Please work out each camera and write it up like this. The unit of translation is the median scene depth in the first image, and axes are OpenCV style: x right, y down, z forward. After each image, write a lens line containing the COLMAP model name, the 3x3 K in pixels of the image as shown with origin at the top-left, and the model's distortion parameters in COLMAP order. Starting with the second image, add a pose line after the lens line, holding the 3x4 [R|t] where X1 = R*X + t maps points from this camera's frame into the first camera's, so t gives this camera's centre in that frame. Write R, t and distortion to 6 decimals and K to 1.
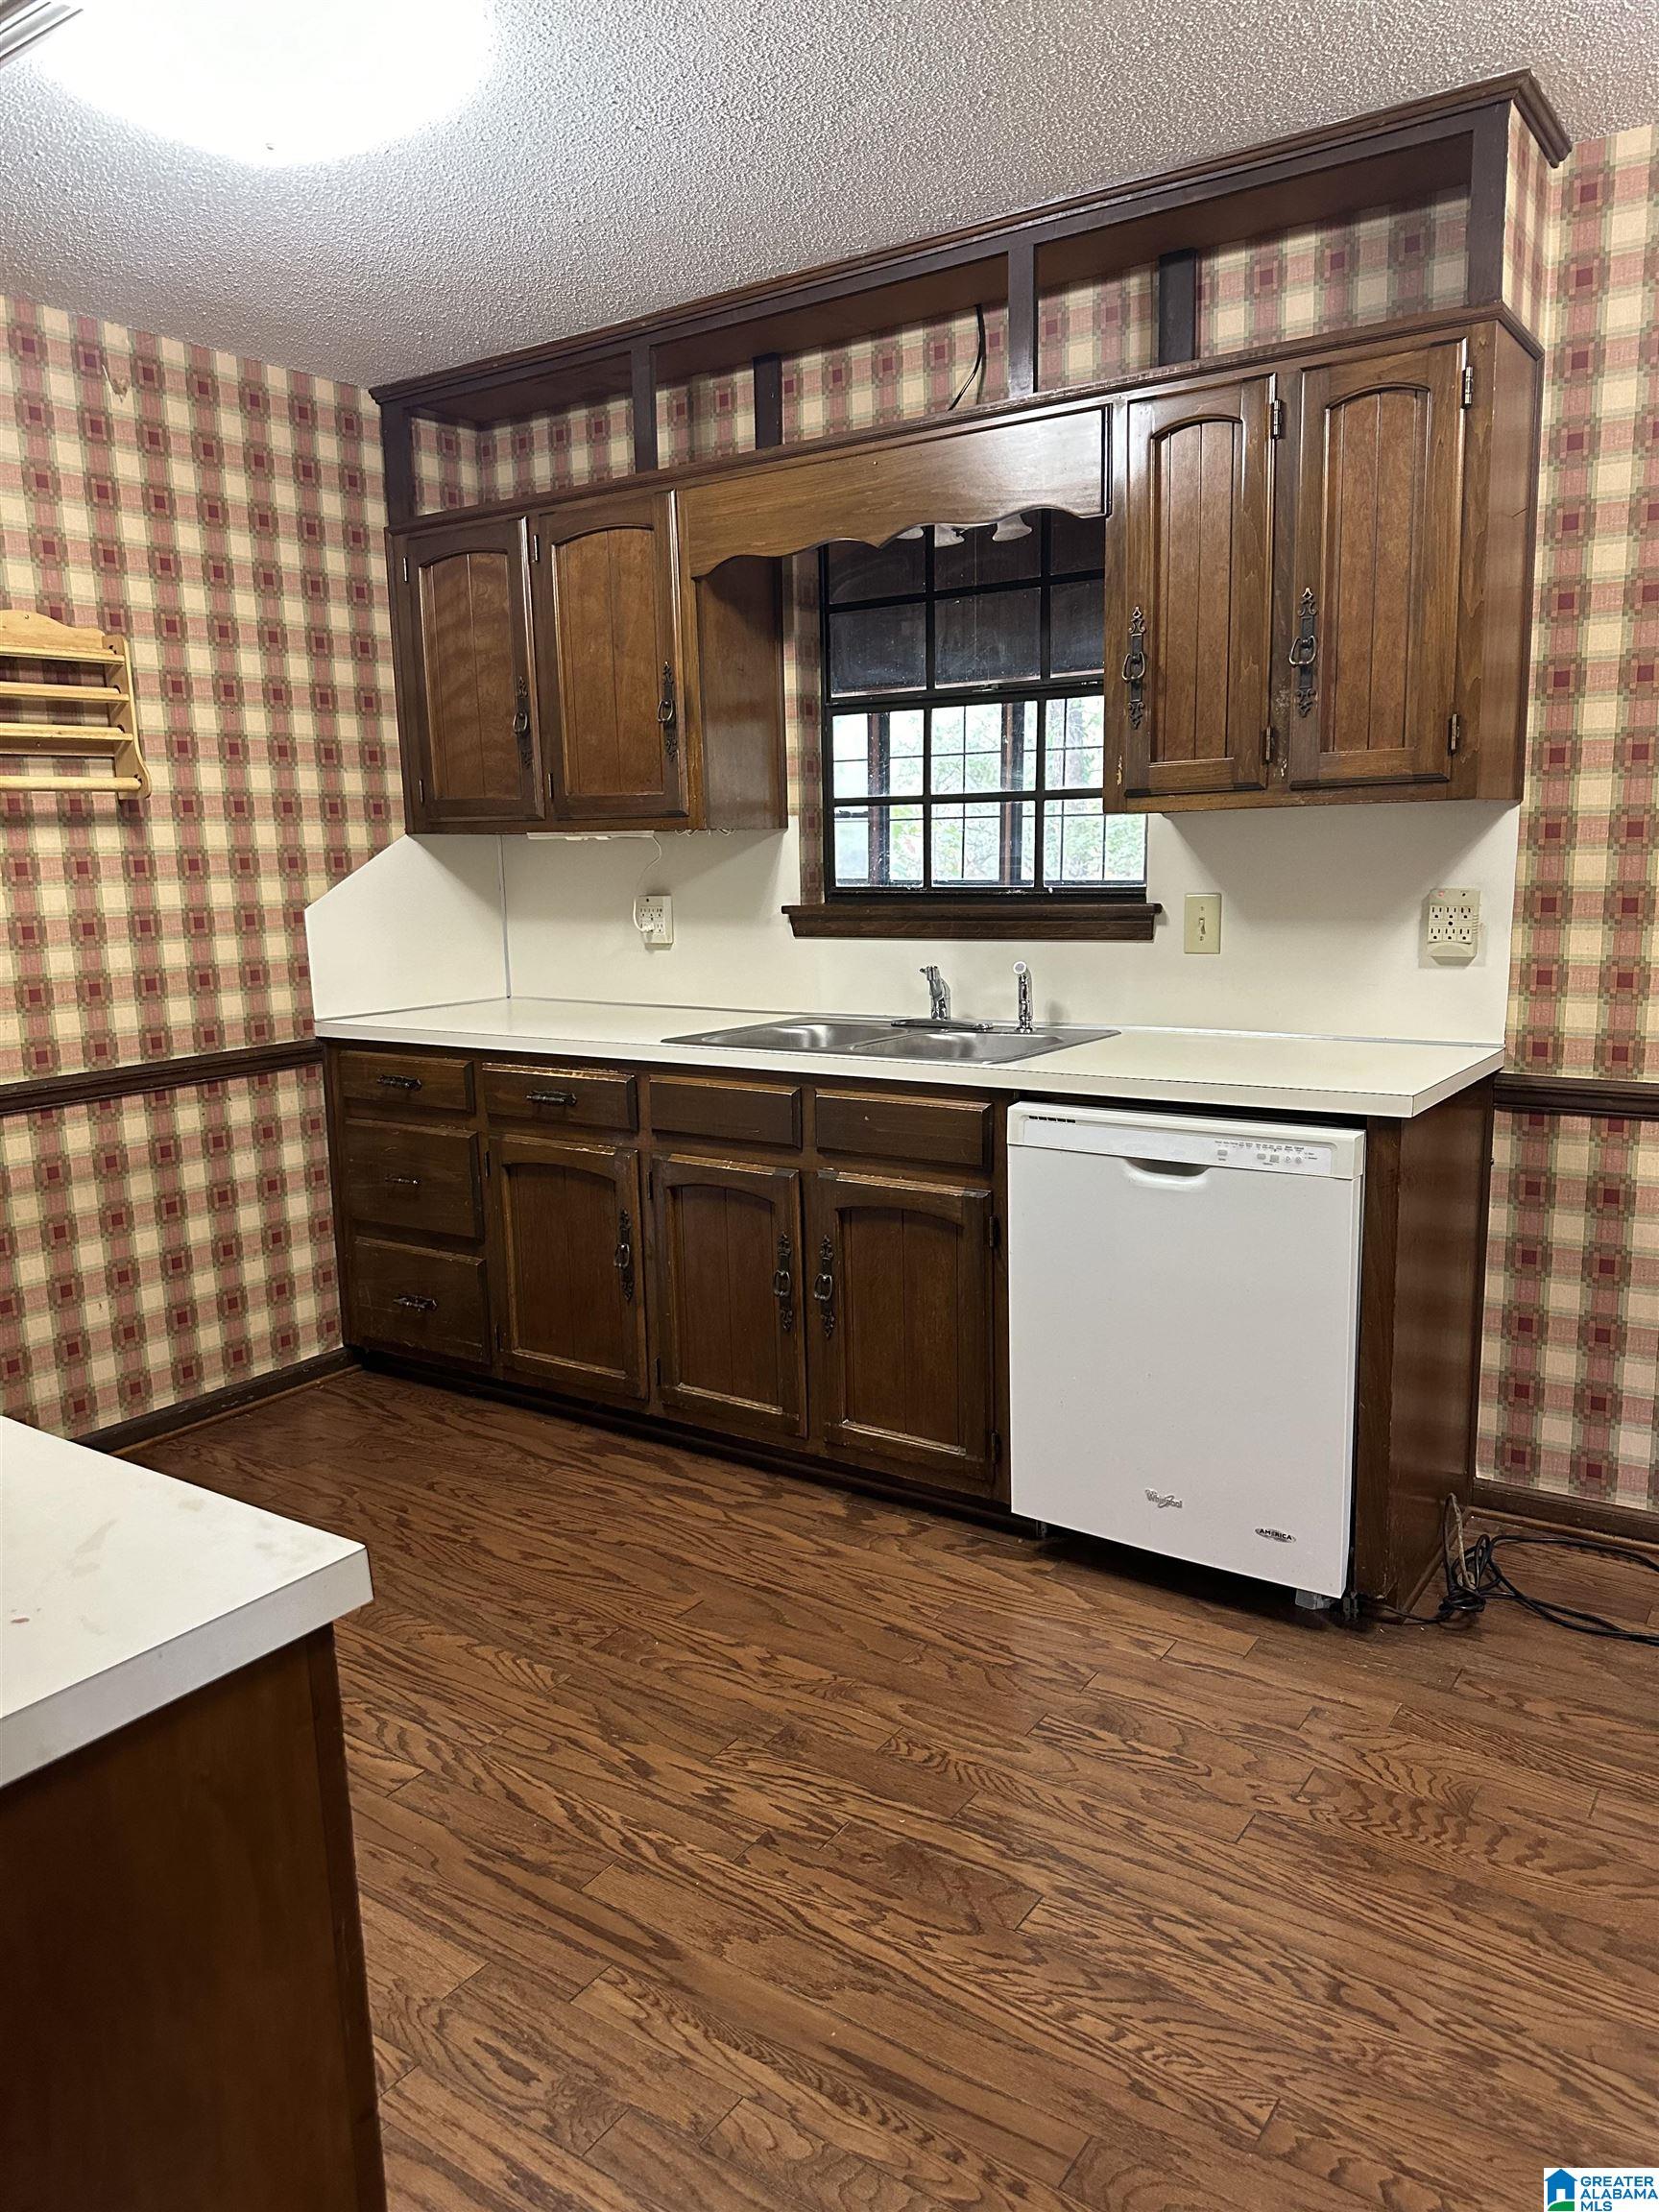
lens RADIAL K [[1553.9, 0, 850.3], [0, 1553.9, 1096.3], [0, 0, 1]] dist [0.026788, -0.008173]
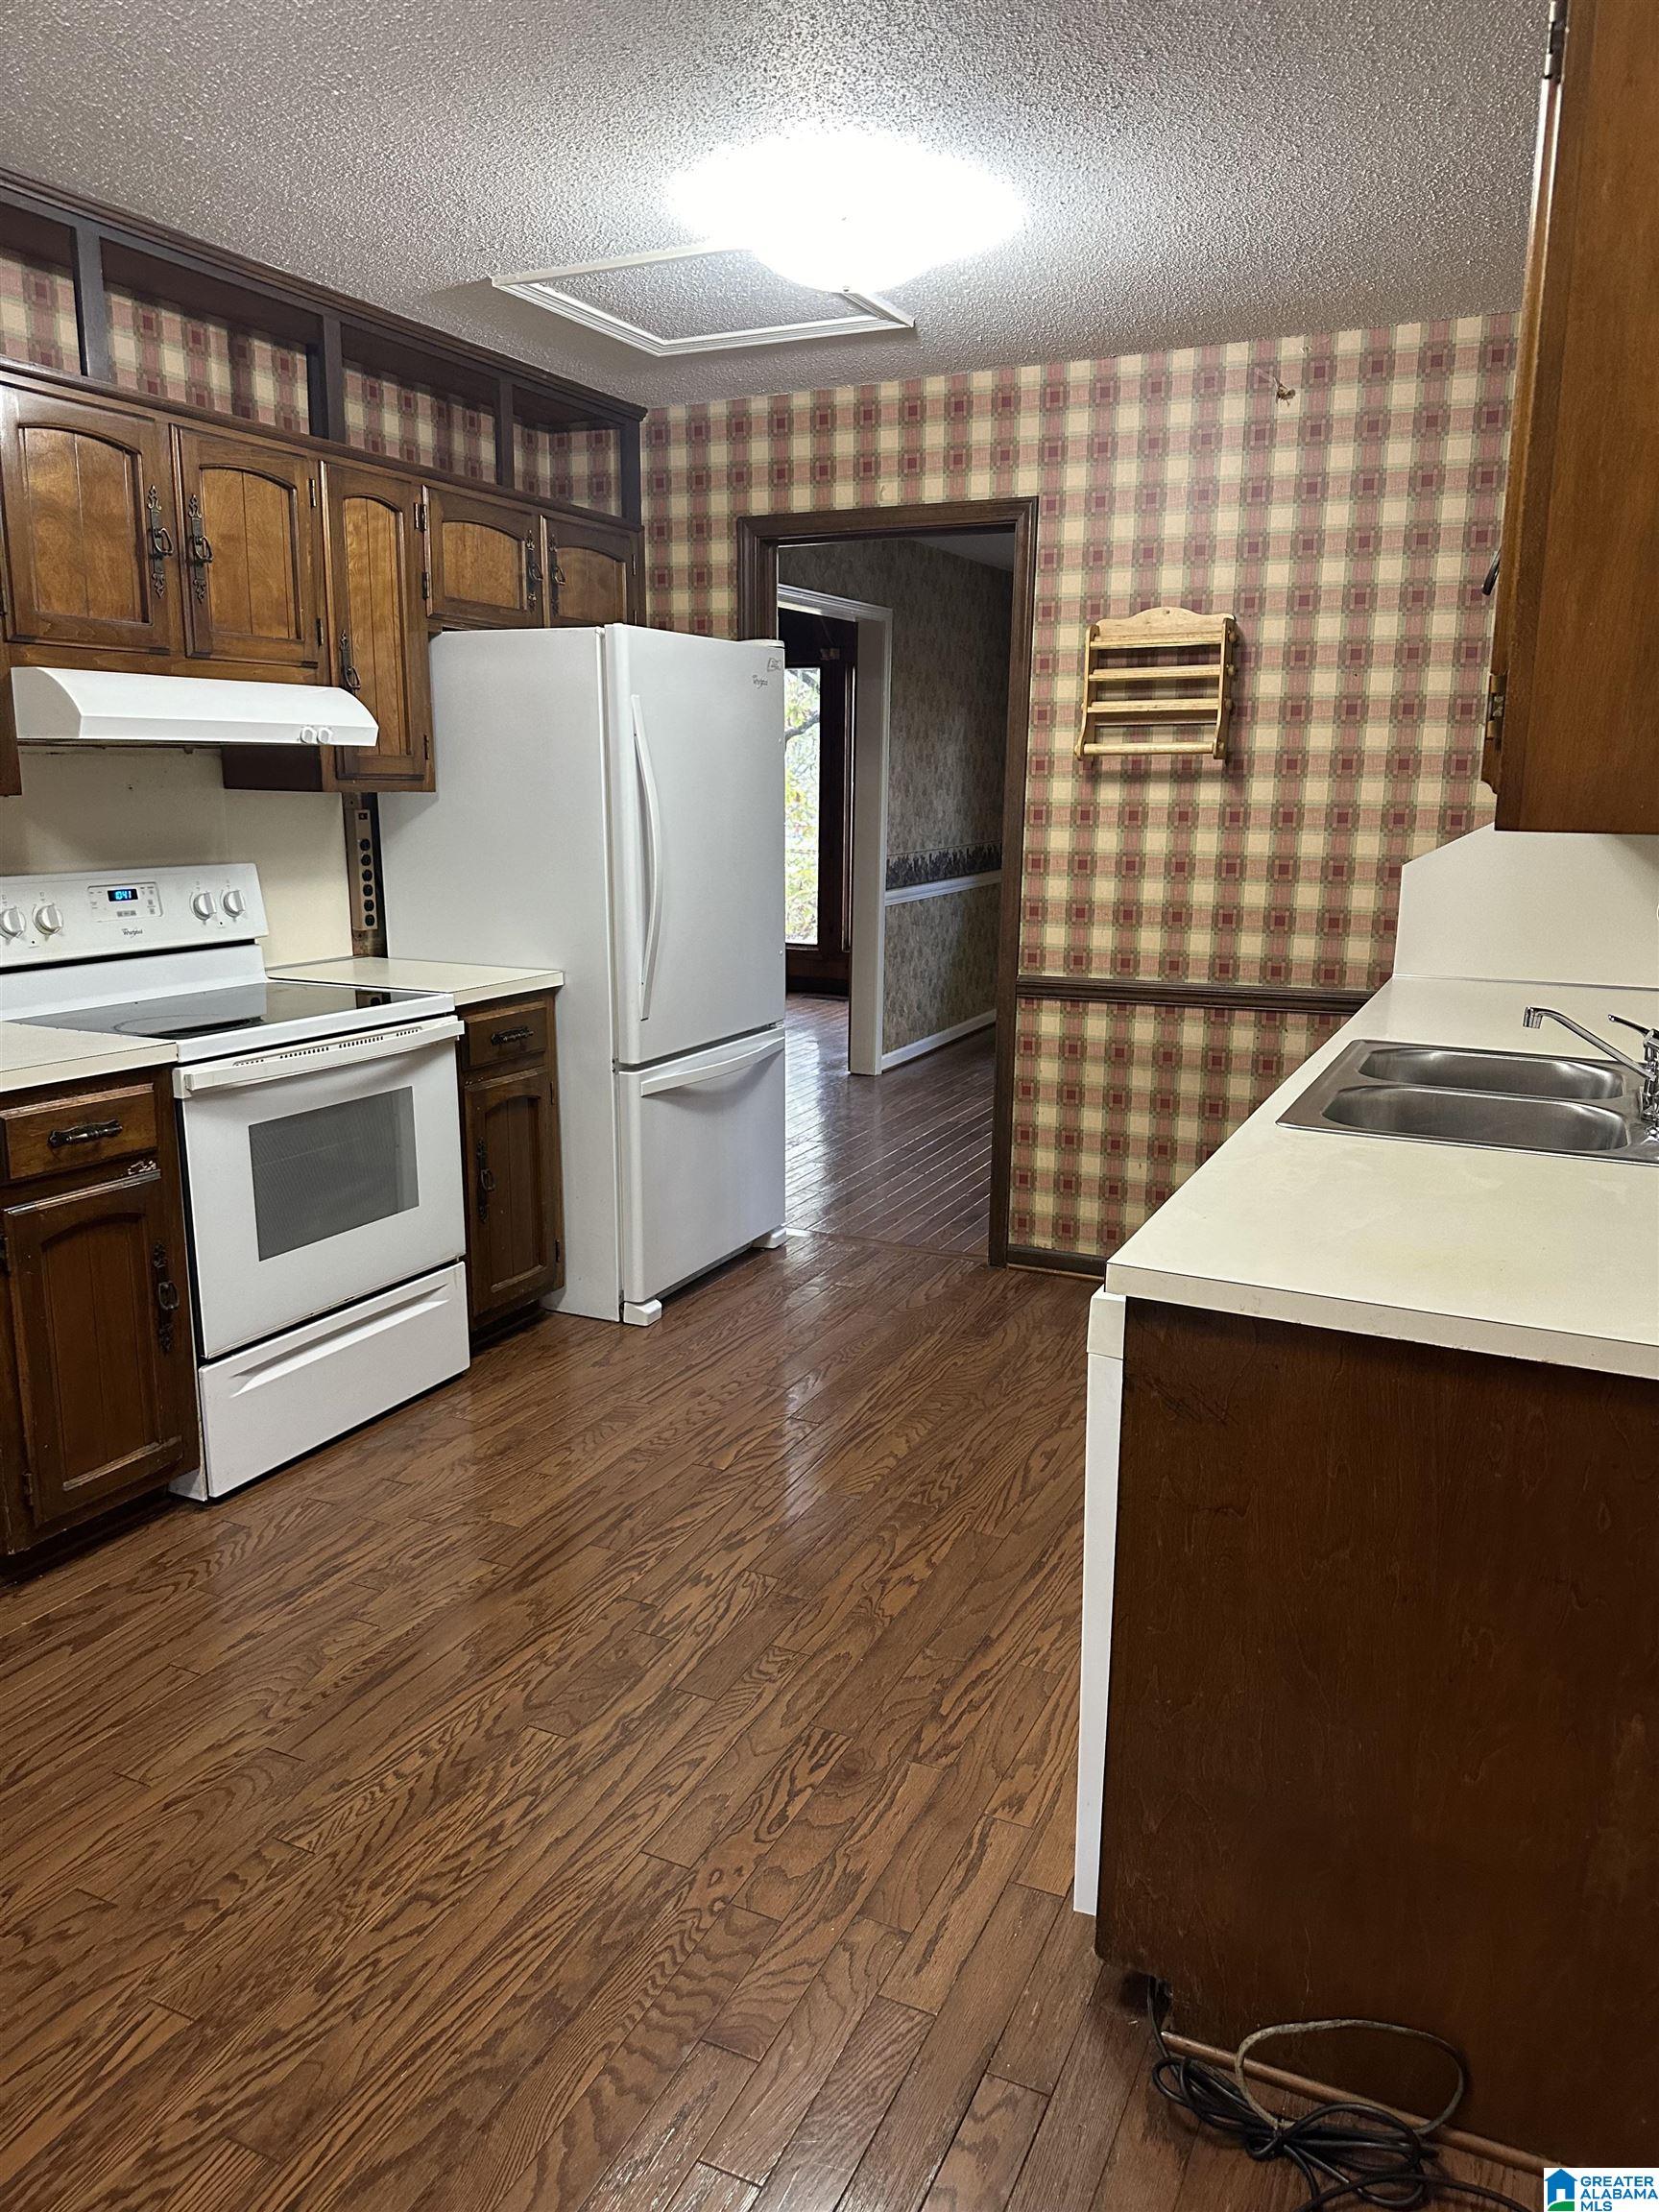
lens RADIAL K [[1553.9, 0, 850.2], [0, 1553.9, 1111.1], [0, 0, 1]] dist [0.026788, -0.008173]
pose [[0.165570, 0.231158, -0.958724, 0.722401], [-0.167037, 0.964669, 0.203745, -0.134684], [0.971949, 0.126408, 0.198332, 0.560797]]
